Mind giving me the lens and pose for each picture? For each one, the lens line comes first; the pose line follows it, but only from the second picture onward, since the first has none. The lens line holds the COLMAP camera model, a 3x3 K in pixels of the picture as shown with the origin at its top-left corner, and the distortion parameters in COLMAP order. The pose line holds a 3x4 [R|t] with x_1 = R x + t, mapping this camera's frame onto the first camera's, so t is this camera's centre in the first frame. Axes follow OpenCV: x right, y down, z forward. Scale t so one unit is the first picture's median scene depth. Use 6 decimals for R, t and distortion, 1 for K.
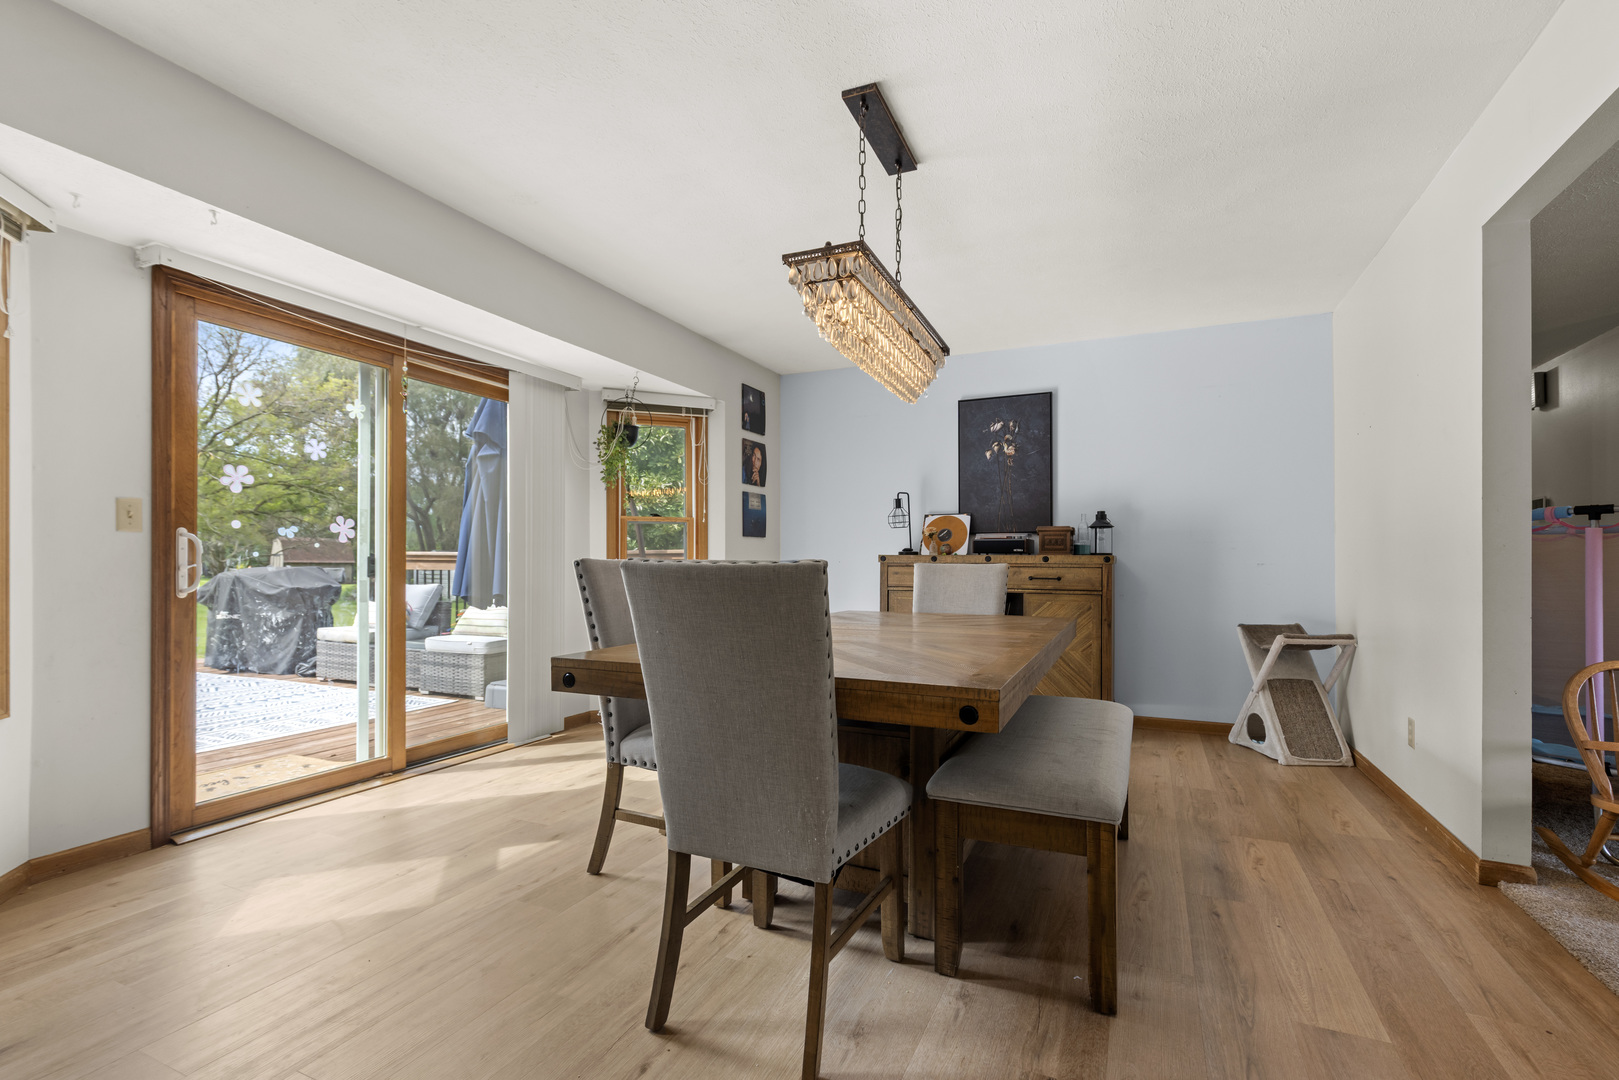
lens RADIAL K [[737.9, 0, 814.5], [0, 737.9, 556.4], [0, 0, 1]] dist [0.003644, 0.000035]
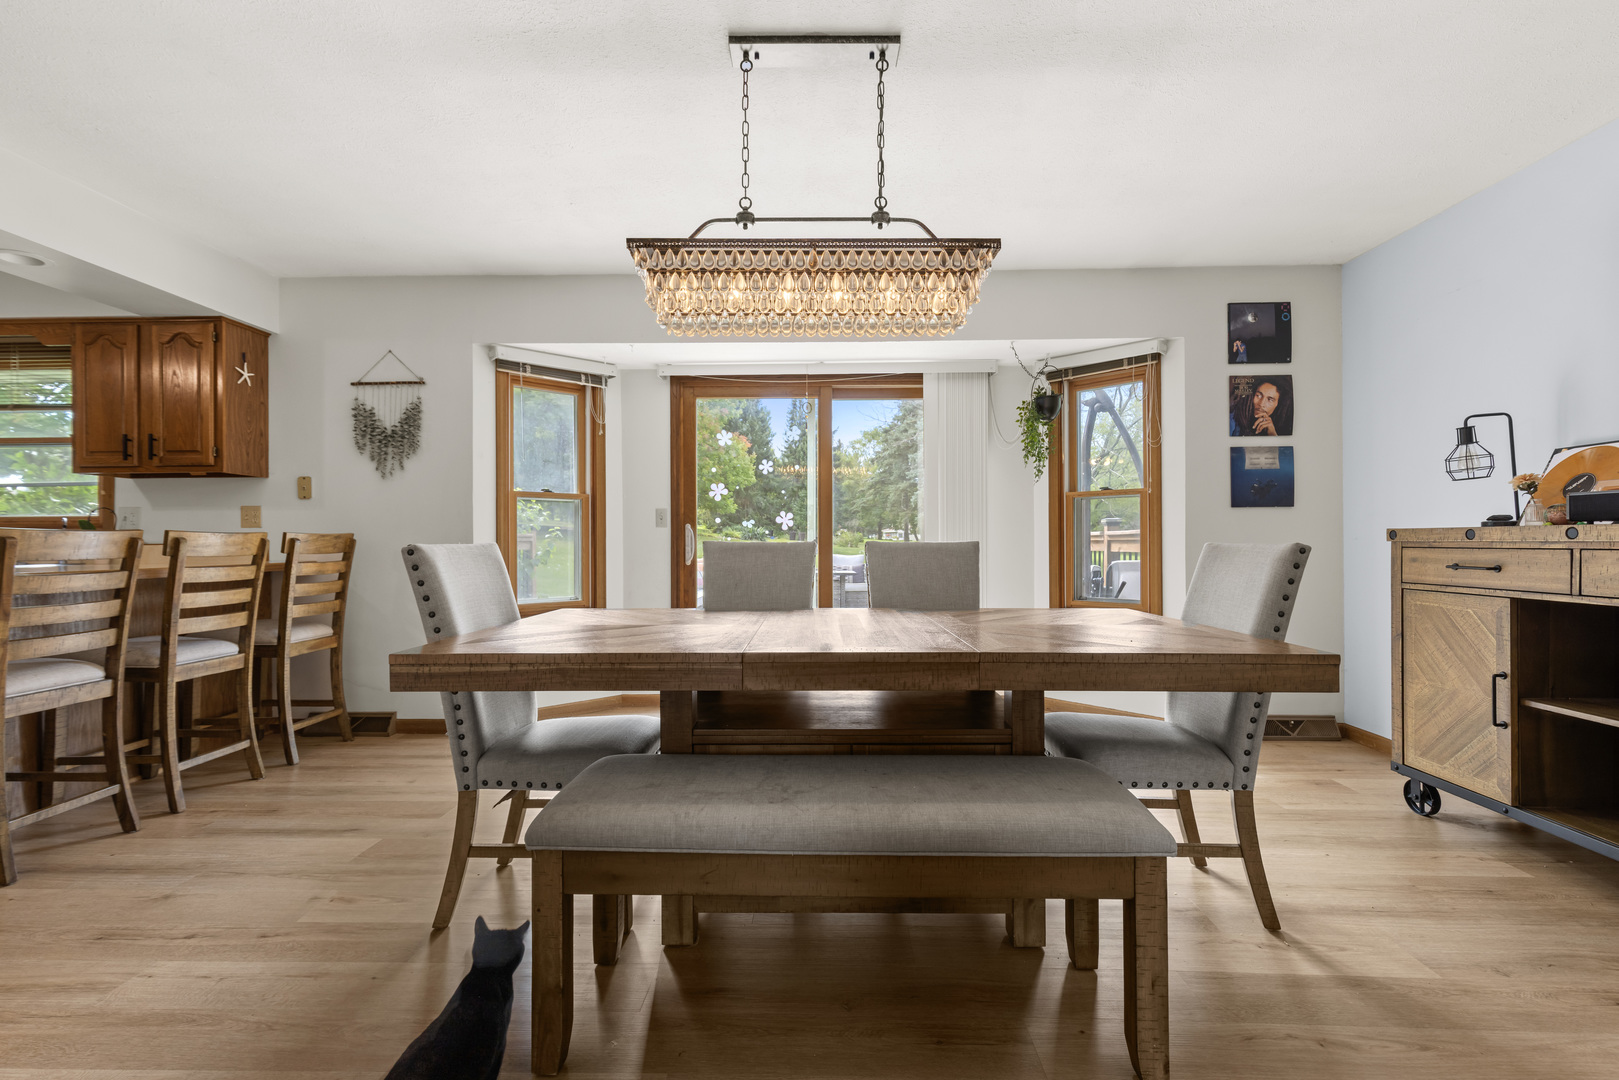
lens RADIAL K [[737.9, 0, 814.3], [0, 737.9, 541.5], [0, 0, 1]] dist [0.003644, 0.000035]
pose [[0.377221, -0.003610, -0.926116, 0.439364], [0.011271, 0.999936, 0.000693, 0.002481], [0.926055, -0.010700, 0.377237, 0.324801]]
